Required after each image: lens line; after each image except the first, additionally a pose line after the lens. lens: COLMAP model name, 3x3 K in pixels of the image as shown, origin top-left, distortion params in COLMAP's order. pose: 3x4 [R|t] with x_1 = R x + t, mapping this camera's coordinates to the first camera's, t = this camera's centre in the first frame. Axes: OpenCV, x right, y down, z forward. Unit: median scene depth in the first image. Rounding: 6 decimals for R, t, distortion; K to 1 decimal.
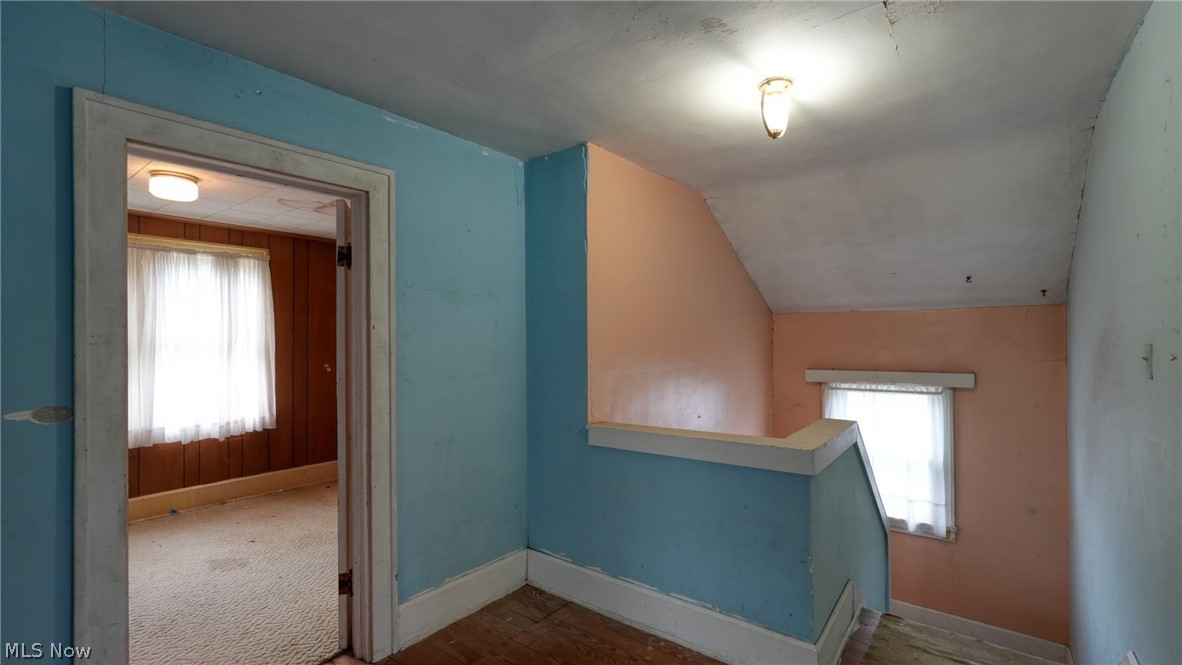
lens RADIAL K [[515.3, 0, 591.3], [0, 515.3, 334.2], [0, 0, 1]] dist [-0.017722, 0.007565]
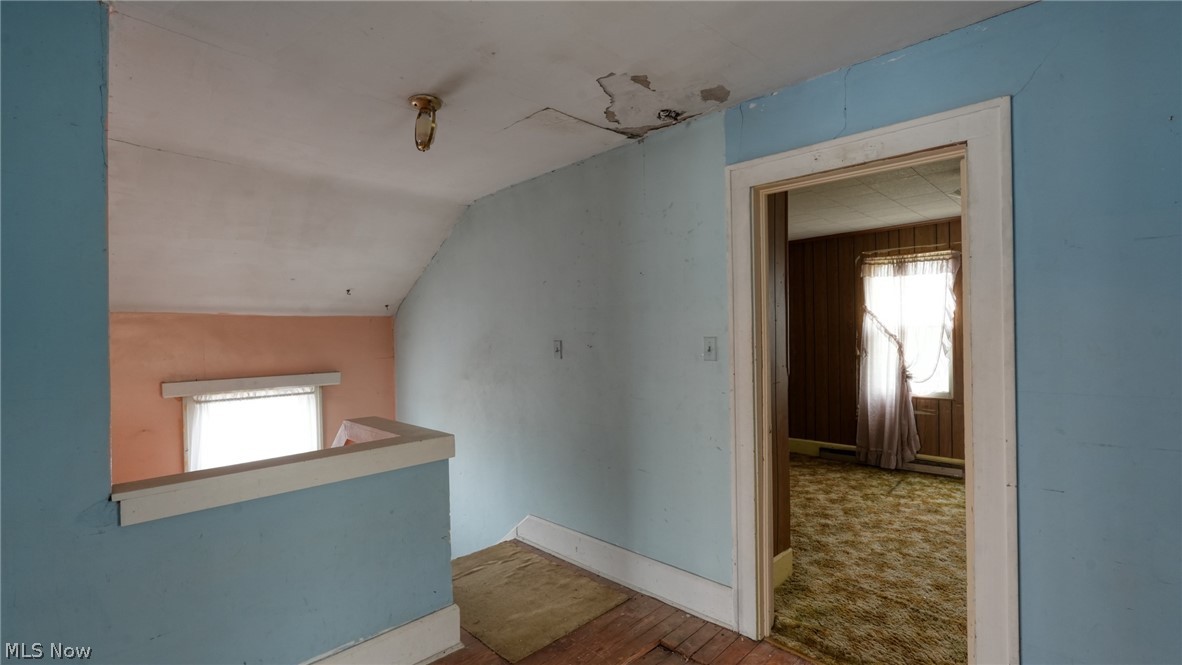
lens RADIAL K [[515.3, 0, 591.3], [0, 515.3, 334.2], [0, 0, 1]] dist [-0.017722, 0.007565]
pose [[0.122771, 0.008141, 0.992402, -0.331826], [0.008876, 0.999917, -0.009301, 0.005886], [-0.992395, 0.009950, 0.122688, 0.265537]]
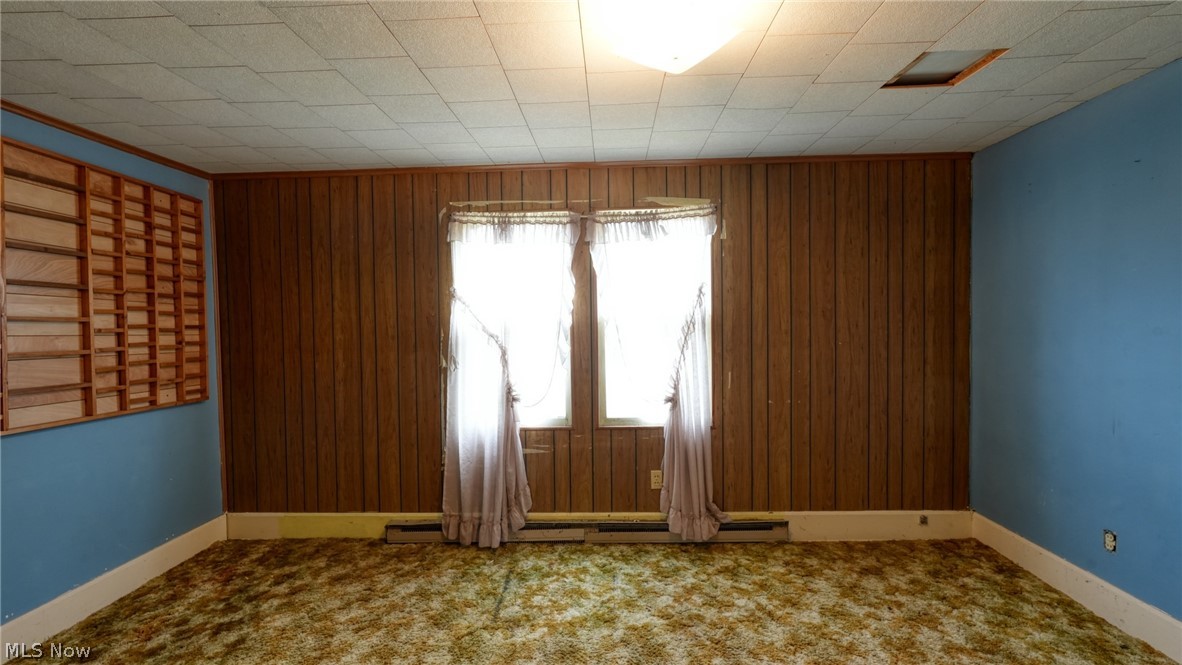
lens RADIAL K [[515.3, 0, 591.3], [0, 515.3, 334.2], [0, 0, 1]] dist [-0.017722, 0.007565]
pose [[-0.583409, 0.000155, 0.812178, 0.242918], [0.016184, 0.999804, 0.011434, -0.005440], [-0.812017, 0.019815, -0.583297, 0.040179]]
